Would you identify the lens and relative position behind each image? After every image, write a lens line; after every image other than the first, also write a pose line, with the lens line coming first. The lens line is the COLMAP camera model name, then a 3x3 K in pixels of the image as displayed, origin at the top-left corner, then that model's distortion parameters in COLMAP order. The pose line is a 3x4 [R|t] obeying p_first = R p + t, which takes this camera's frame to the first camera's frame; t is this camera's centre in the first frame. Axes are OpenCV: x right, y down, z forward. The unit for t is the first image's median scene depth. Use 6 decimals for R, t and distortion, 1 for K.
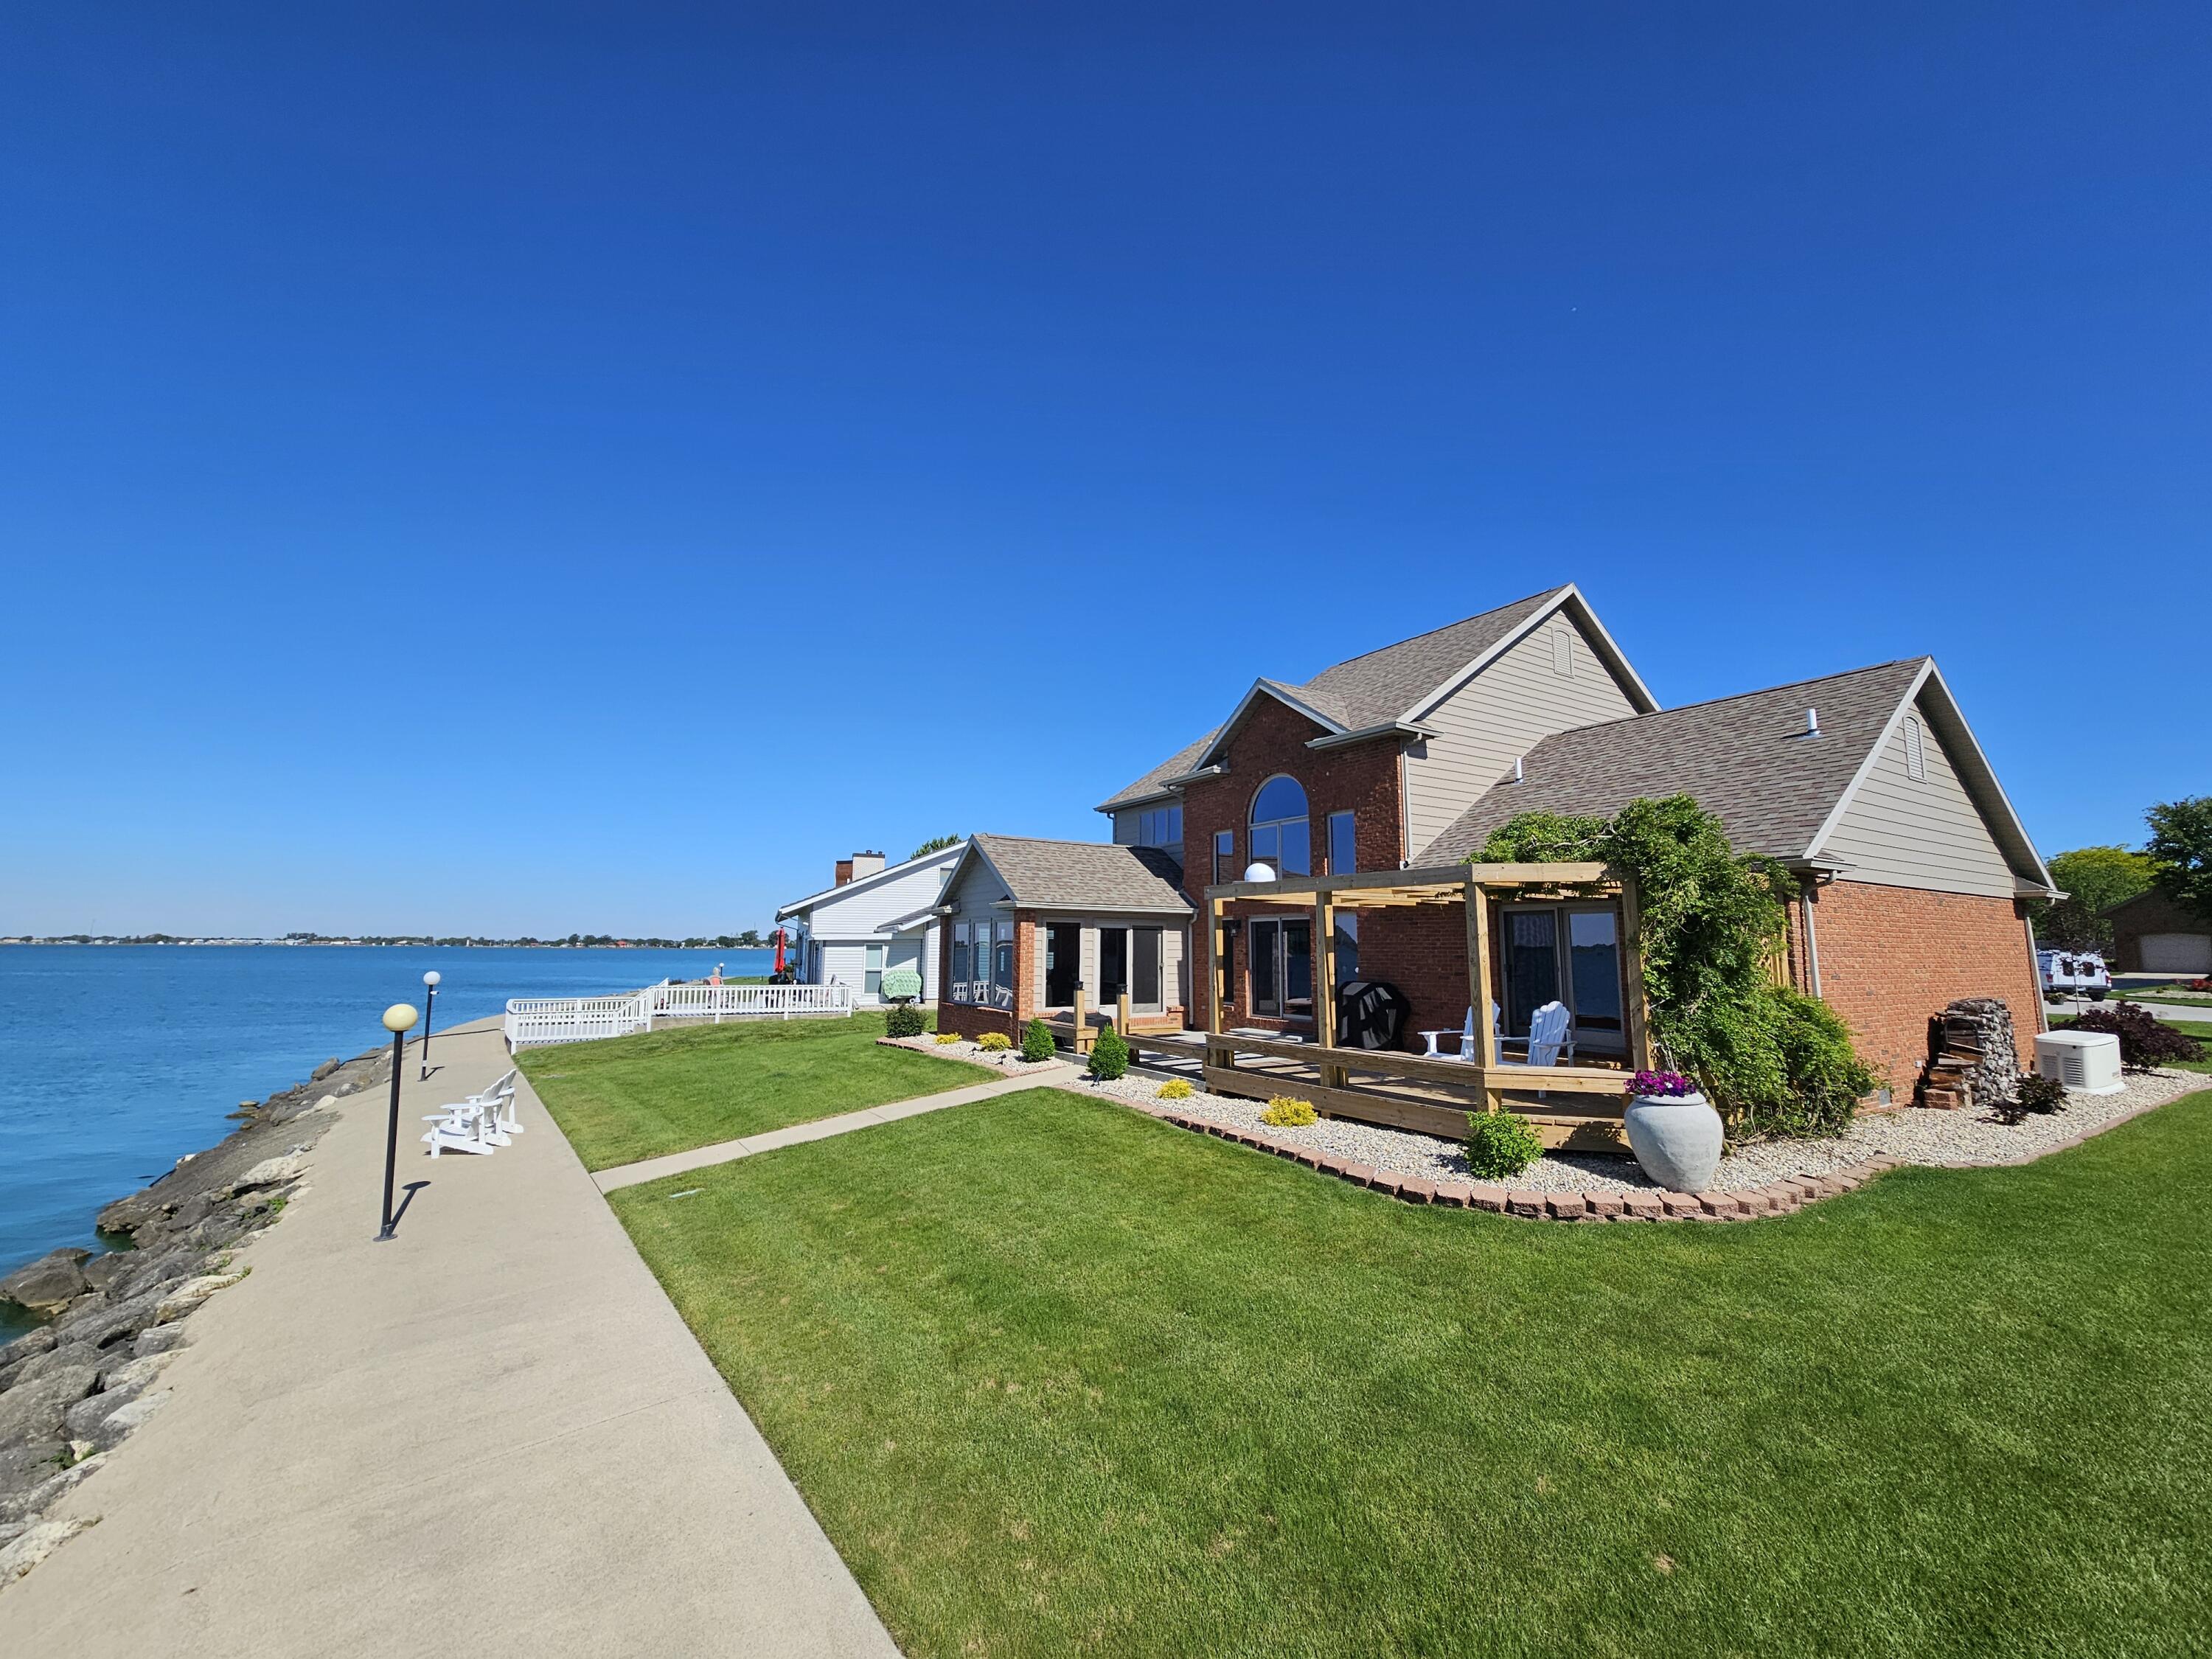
lens RADIAL K [[909.9, 0, 1103.3], [0, 909.9, 829.6], [0, 0, 1]] dist [0.001506, 0.000207]
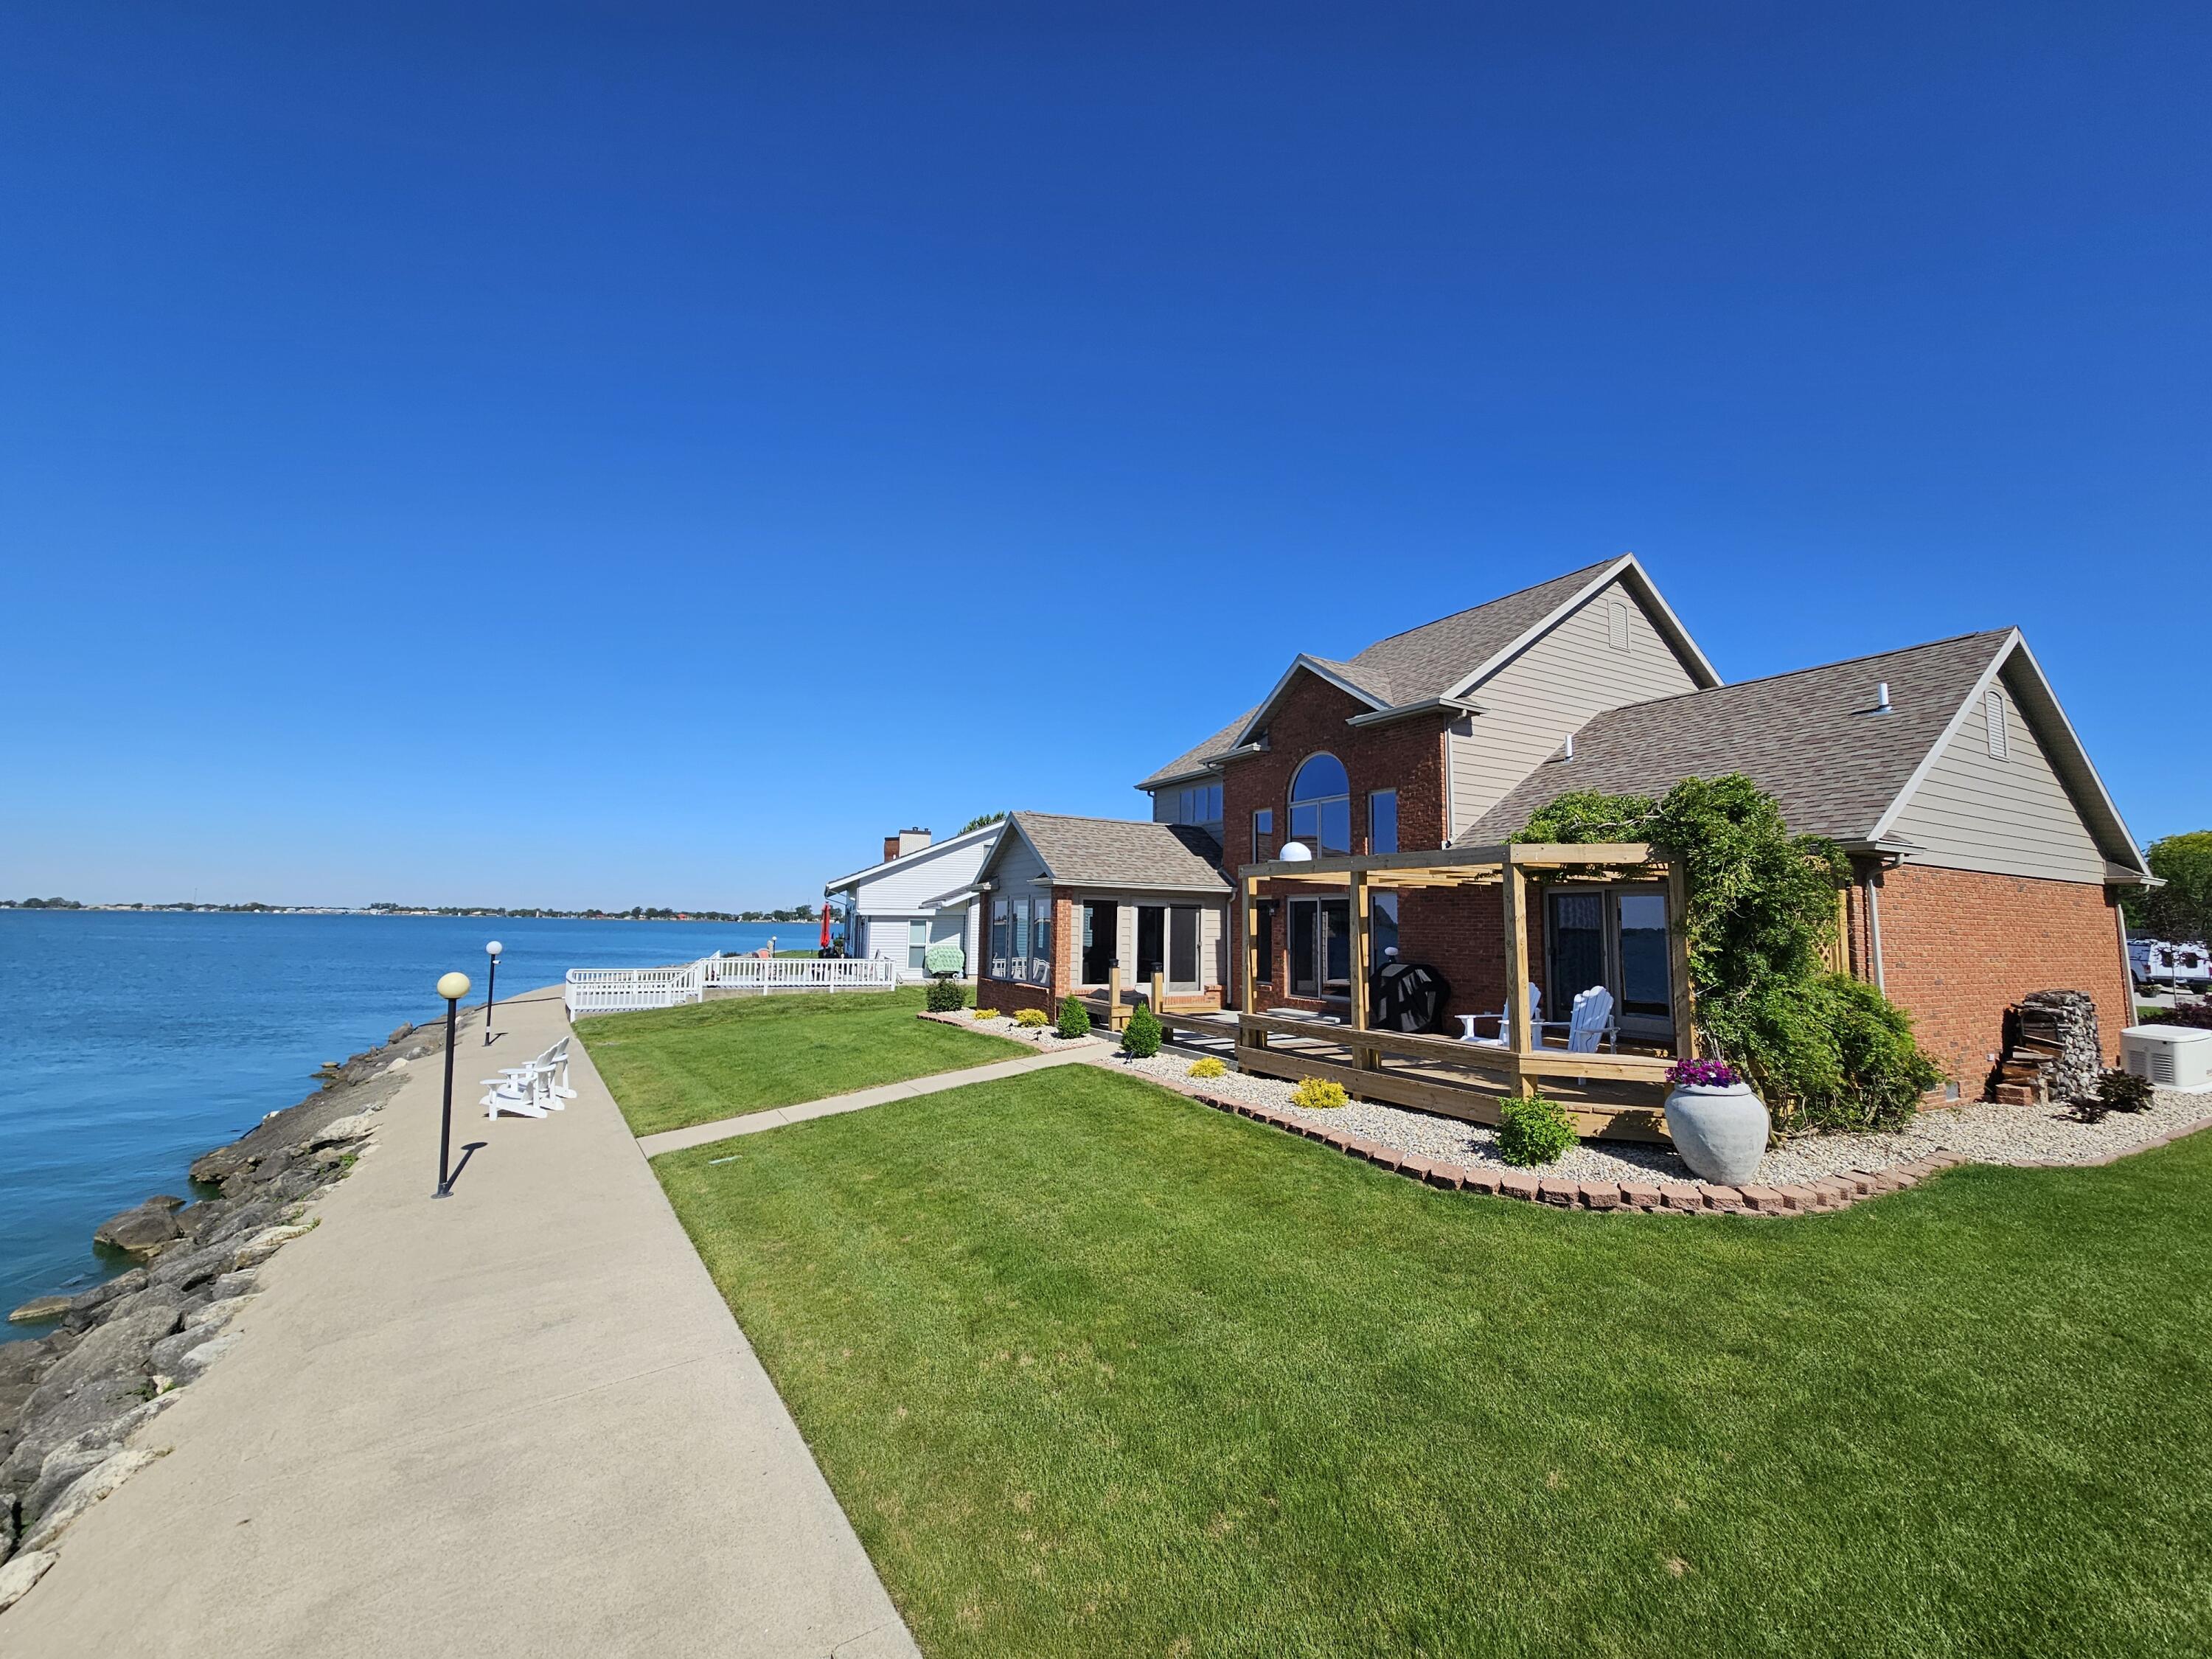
lens RADIAL K [[909.6, 0, 1101.9], [0, 909.6, 829.0], [0, 0, 1]] dist [0.000884, 0.000229]
pose [[0.998533, 0.005352, -0.053887, 0.018765], [-0.004085, 0.999714, 0.023581, 0.000260], [0.053998, -0.023326, 0.998269, 0.006368]]
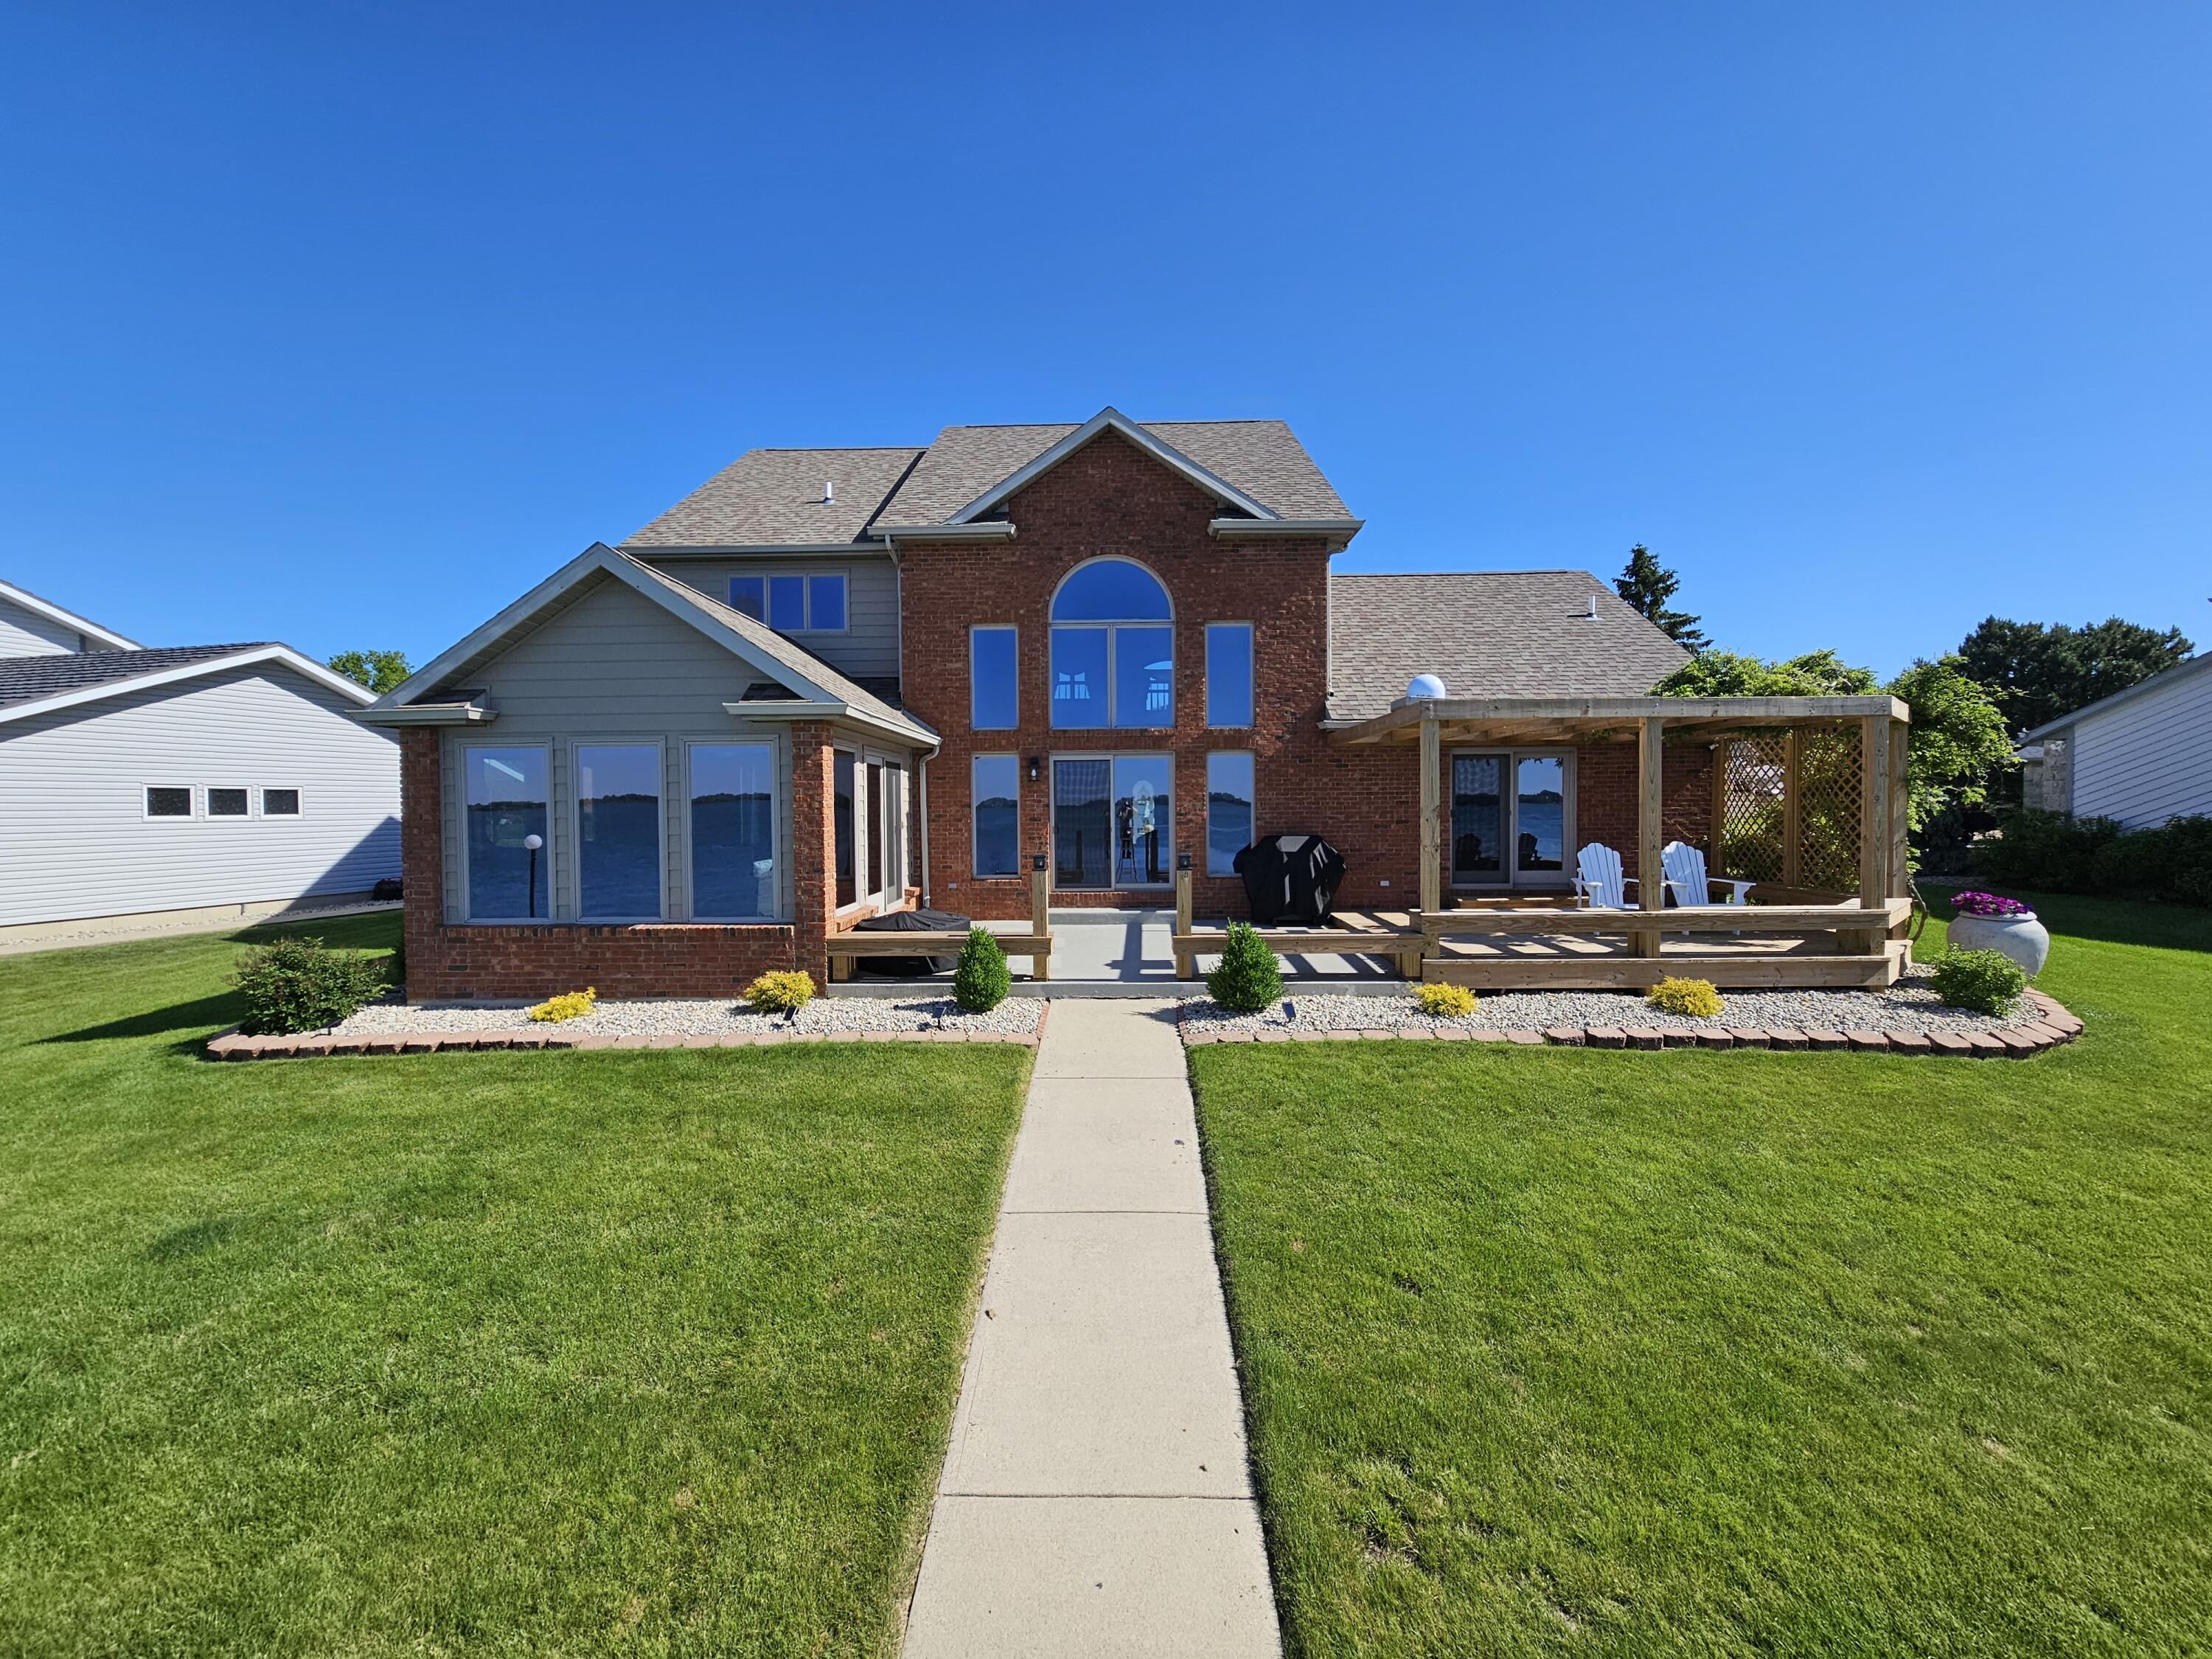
lens RADIAL K [[909.9, 0, 1103.3], [0, 909.9, 829.6], [0, 0, 1]] dist [0.001506, 0.000207]
pose [[0.545403, -0.032581, 0.837540, -0.687534], [-0.096537, 0.990153, 0.101383, 0.132213], [-0.832596, -0.136148, 0.536887, 0.972771]]
